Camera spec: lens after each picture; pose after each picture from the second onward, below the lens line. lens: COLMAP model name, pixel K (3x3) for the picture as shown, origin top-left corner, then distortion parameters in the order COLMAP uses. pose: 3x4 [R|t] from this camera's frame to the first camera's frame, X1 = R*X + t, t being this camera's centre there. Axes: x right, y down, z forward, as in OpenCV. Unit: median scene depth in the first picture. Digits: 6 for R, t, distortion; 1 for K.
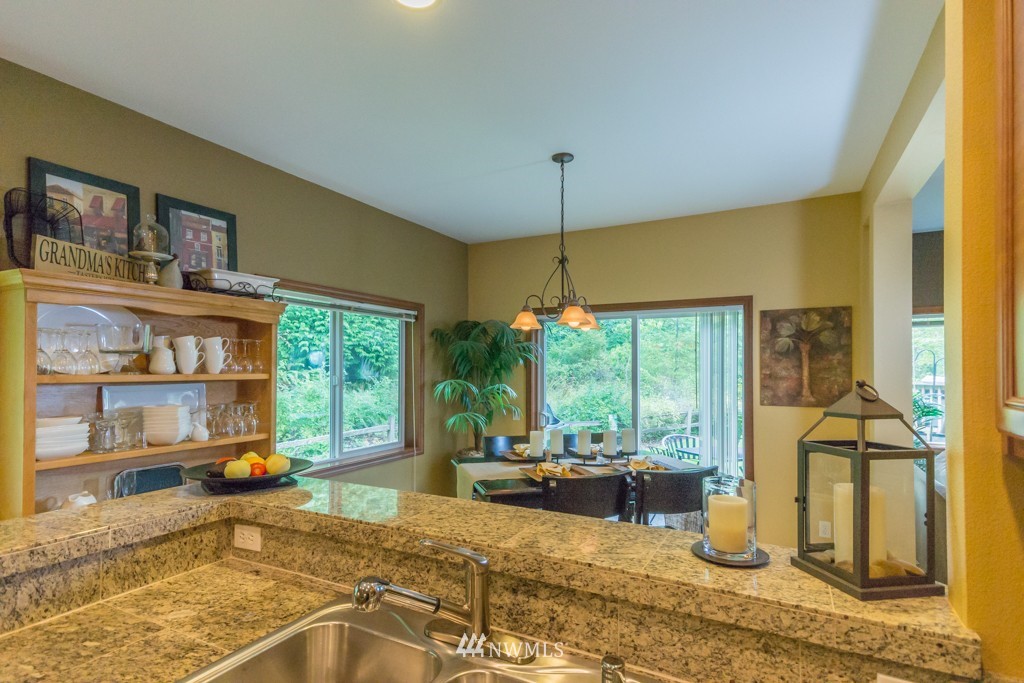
lens RADIAL K [[525.2, 0, 521.4], [0, 525.2, 362.1], [0, 0, 1]] dist [0.040389, -0.006806]
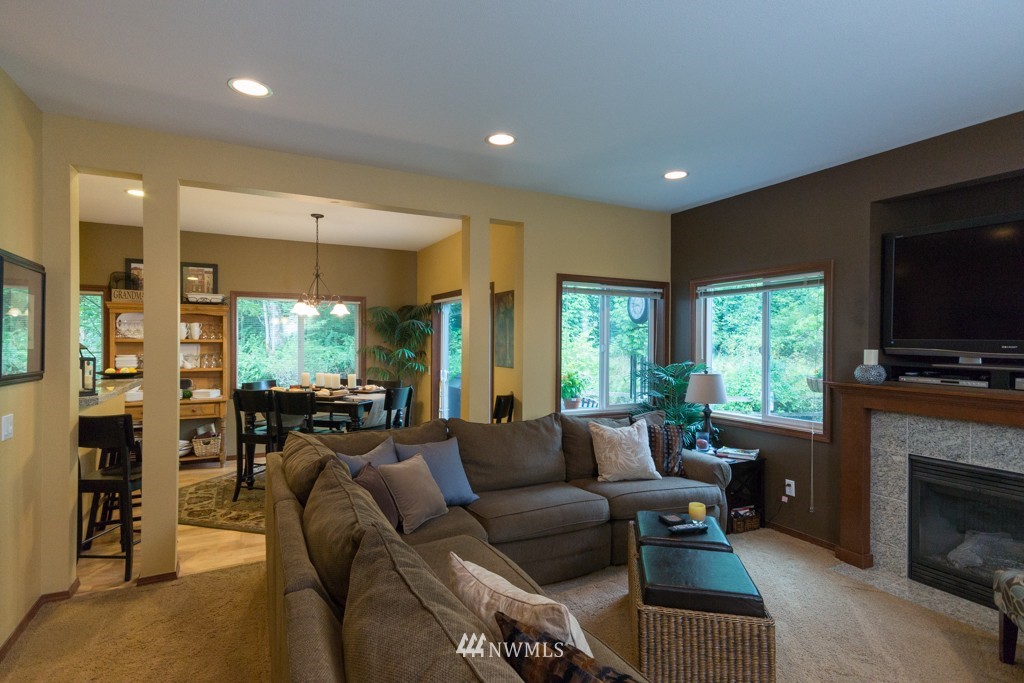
lens RADIAL K [[525.2, 0, 512.7], [0, 525.2, 349.3], [0, 0, 1]] dist [0.040389, -0.006806]
pose [[0.811000, 0.014293, -0.584871, 2.088727], [0.001434, 0.999650, 0.026417, 0.007780], [0.585044, -0.022263, 0.810696, -0.046378]]
